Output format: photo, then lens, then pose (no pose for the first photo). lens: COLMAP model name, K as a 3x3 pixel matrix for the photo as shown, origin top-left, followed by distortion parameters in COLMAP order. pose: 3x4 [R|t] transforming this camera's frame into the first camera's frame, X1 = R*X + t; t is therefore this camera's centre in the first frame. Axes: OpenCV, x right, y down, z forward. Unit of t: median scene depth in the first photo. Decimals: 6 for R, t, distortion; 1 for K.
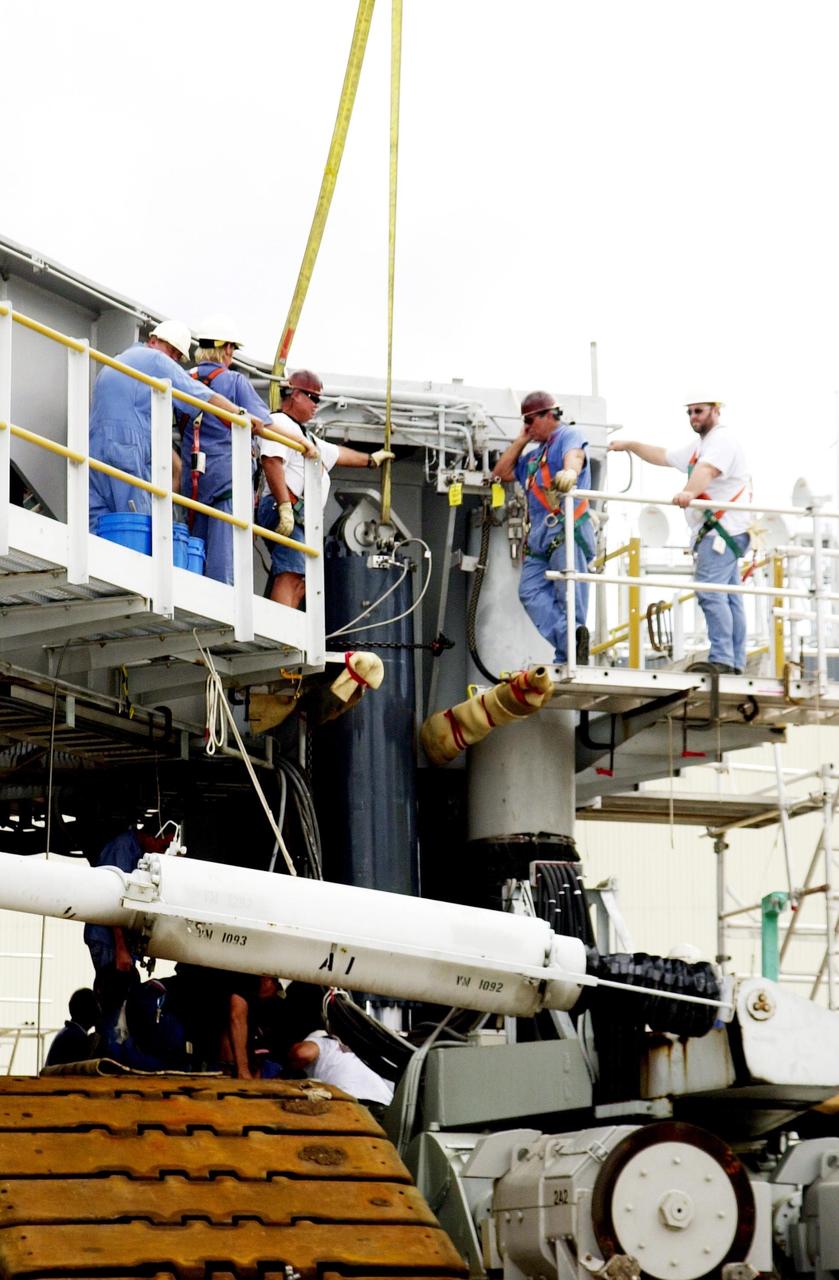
lens RADIAL K [[3931.9, 0, 419.5], [0, 3931.9, 640.0], [0, 0, 1]] dist [0.207105, 1.626067]
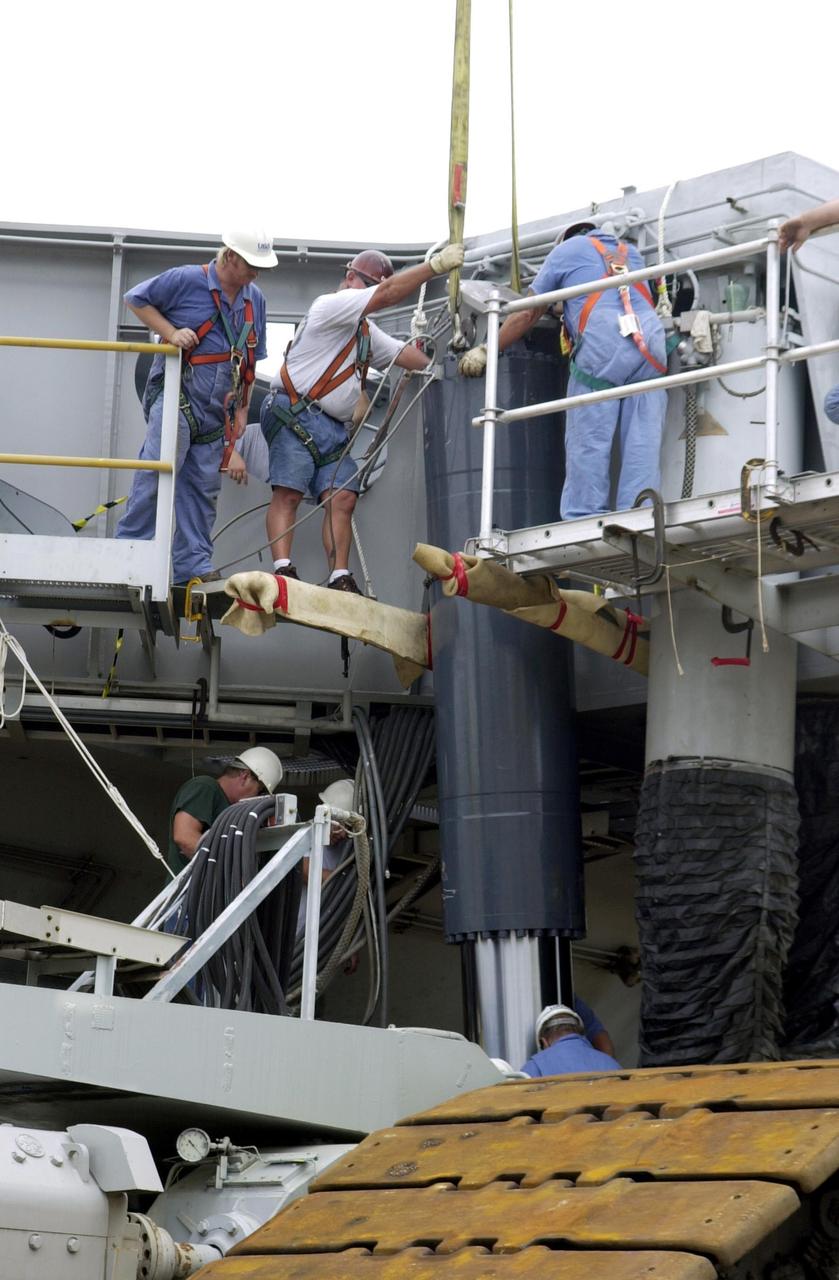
lens RADIAL K [[3775.0, 0, 419.5], [0, 3775.0, 640.0], [0, 0, 1]] dist [0.190857, 1.220144]
pose [[0.431815, -0.176044, -0.884615, 0.693053], [0.111114, 0.983680, -0.141520, 0.132178], [0.895092, -0.037182, 0.444329, 0.693649]]
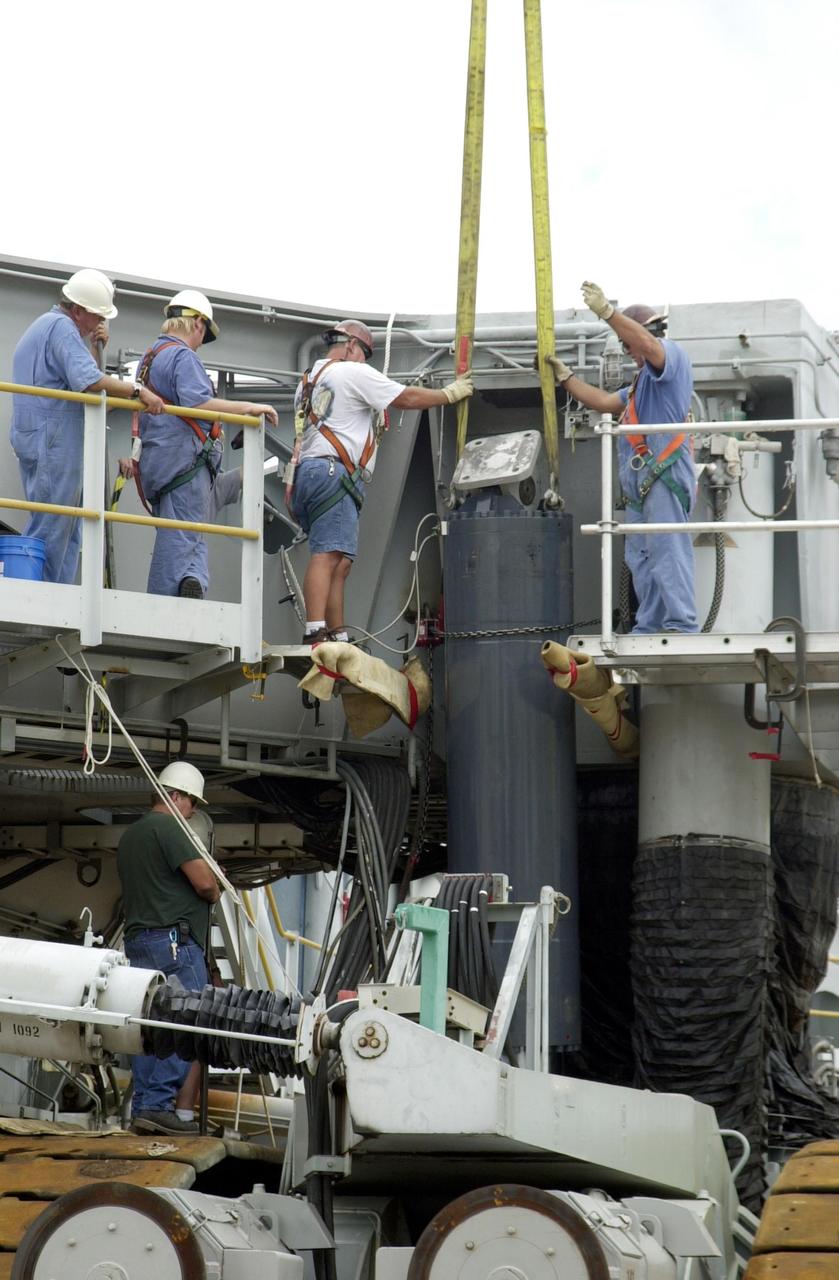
lens RADIAL K [[4701.8, 0, 419.5], [0, 4701.8, 640.0], [0, 0, 1]] dist [0.341482, 3.131283]
pose [[0.833001, -0.075464, -0.548101, 0.576246], [0.079173, 0.996718, -0.016904, 0.021858], [0.547578, -0.029314, 0.836241, 0.143691]]
